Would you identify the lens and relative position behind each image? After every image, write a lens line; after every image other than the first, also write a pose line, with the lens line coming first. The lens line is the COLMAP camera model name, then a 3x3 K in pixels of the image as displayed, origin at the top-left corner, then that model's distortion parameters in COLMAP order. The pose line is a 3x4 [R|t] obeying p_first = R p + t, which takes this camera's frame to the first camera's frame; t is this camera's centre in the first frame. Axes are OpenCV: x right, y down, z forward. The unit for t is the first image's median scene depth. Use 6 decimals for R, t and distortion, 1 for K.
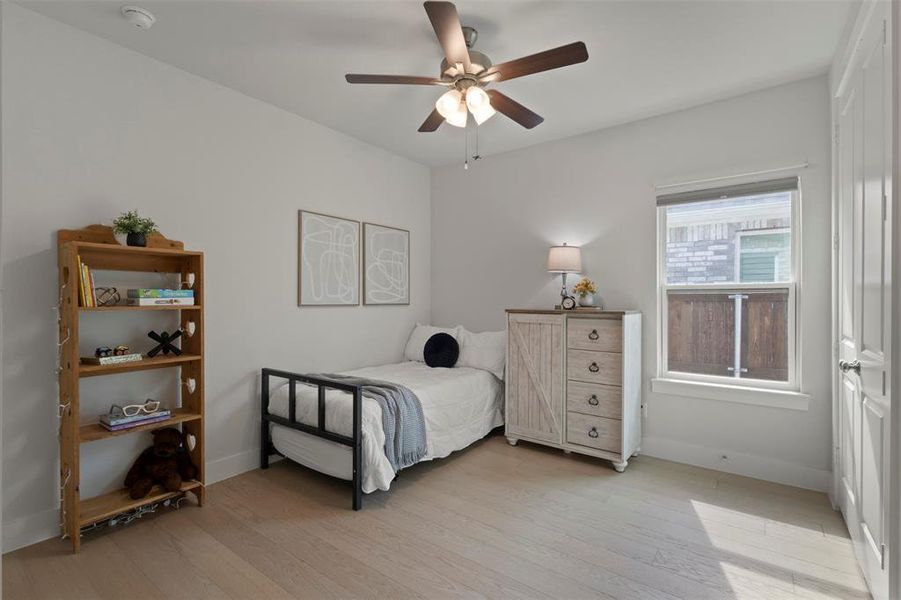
lens RADIAL K [[419.6, 0, 452.0], [0, 419.6, 300.4], [0, 0, 1]] dist [-0.000519, 0.000997]
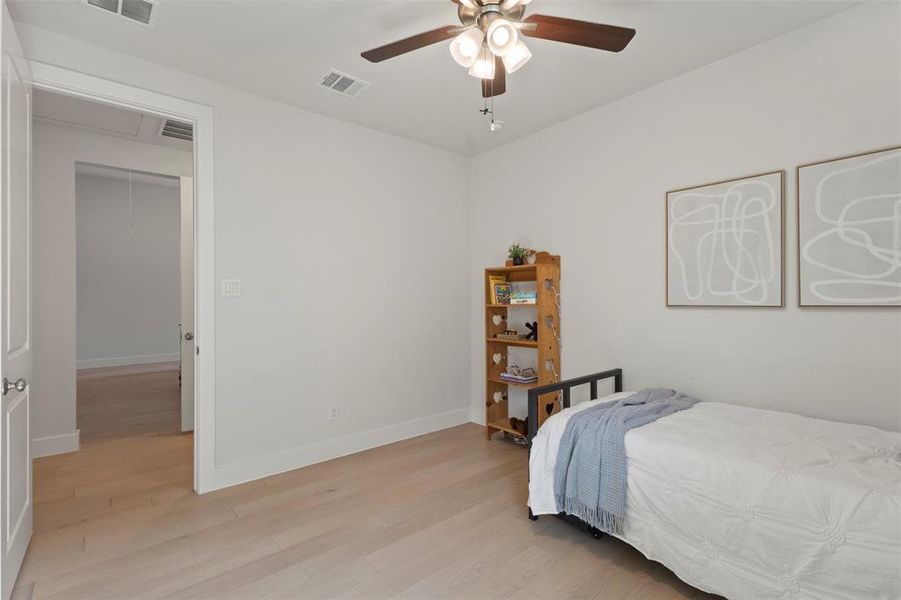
lens RADIAL K [[419.6, 0, 445.4], [0, 419.6, 301.5], [0, 0, 1]] dist [-0.000519, 0.000997]
pose [[-0.229146, -0.003922, -0.973384, 0.527931], [0.000541, 0.999991, -0.004157, 0.006215], [0.973392, -0.001479, -0.229141, 0.722717]]
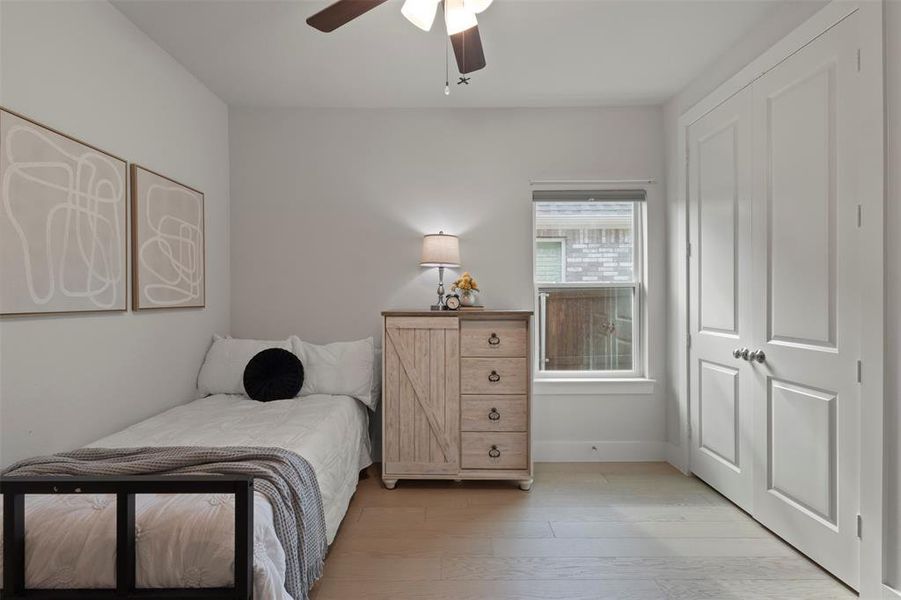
lens RADIAL K [[419.6, 0, 454.3], [0, 419.6, 296.9], [0, 0, 1]] dist [-0.000519, 0.000997]
pose [[0.801732, -0.003910, 0.597670, -0.224064], [0.006595, 0.999976, -0.002306, -0.002877], [-0.597647, 0.005790, 0.801739, 0.320301]]
